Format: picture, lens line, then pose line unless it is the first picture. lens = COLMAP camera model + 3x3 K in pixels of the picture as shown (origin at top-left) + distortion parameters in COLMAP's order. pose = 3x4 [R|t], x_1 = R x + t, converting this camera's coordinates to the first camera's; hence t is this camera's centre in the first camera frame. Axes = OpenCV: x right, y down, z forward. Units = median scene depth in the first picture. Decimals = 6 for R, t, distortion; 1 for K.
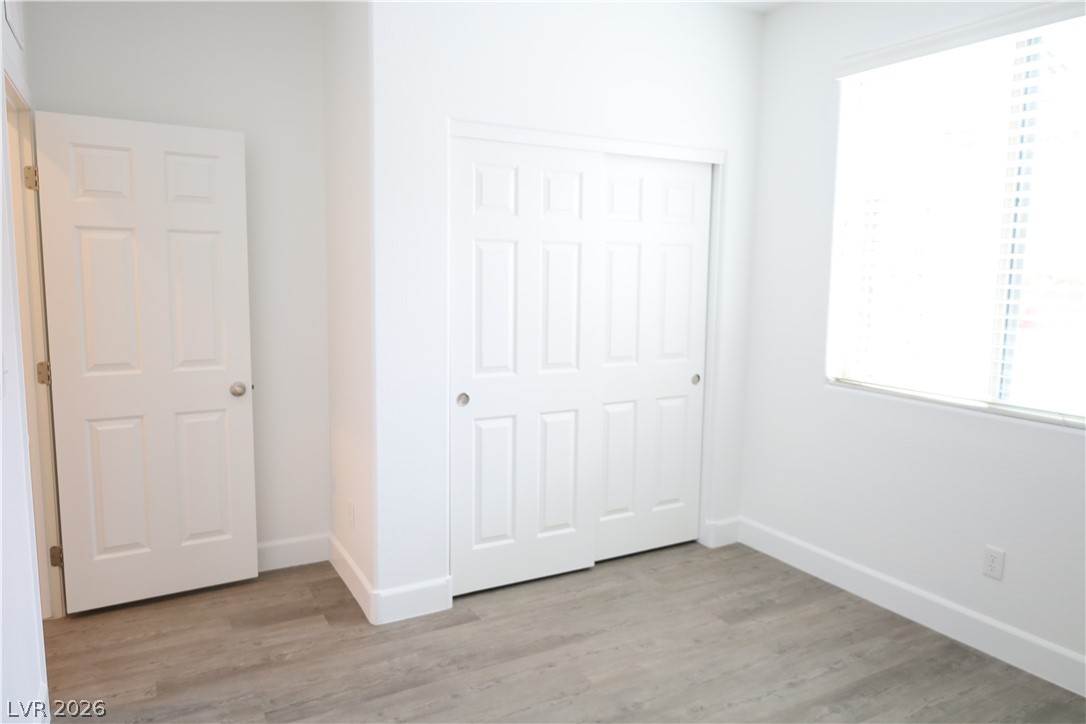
lens RADIAL K [[745.2, 0, 547.2], [0, 745.2, 360.8], [0, 0, 1]] dist [0.003810, -0.008163]
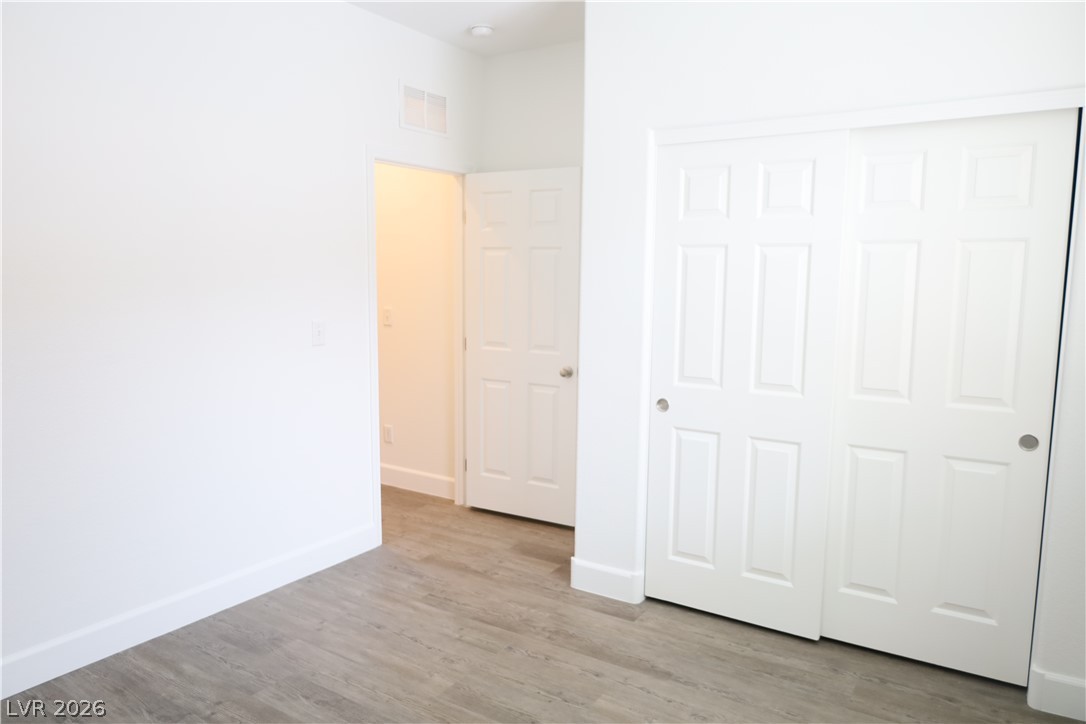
lens RADIAL K [[745.2, 0, 547.0], [0, 745.2, 363.5], [0, 0, 1]] dist [0.003810, -0.008163]
pose [[0.473794, 0.098311, -0.875131, 0.694251], [-0.110860, 0.992502, 0.051477, -0.038492], [0.873630, 0.072627, 0.481141, 0.379771]]
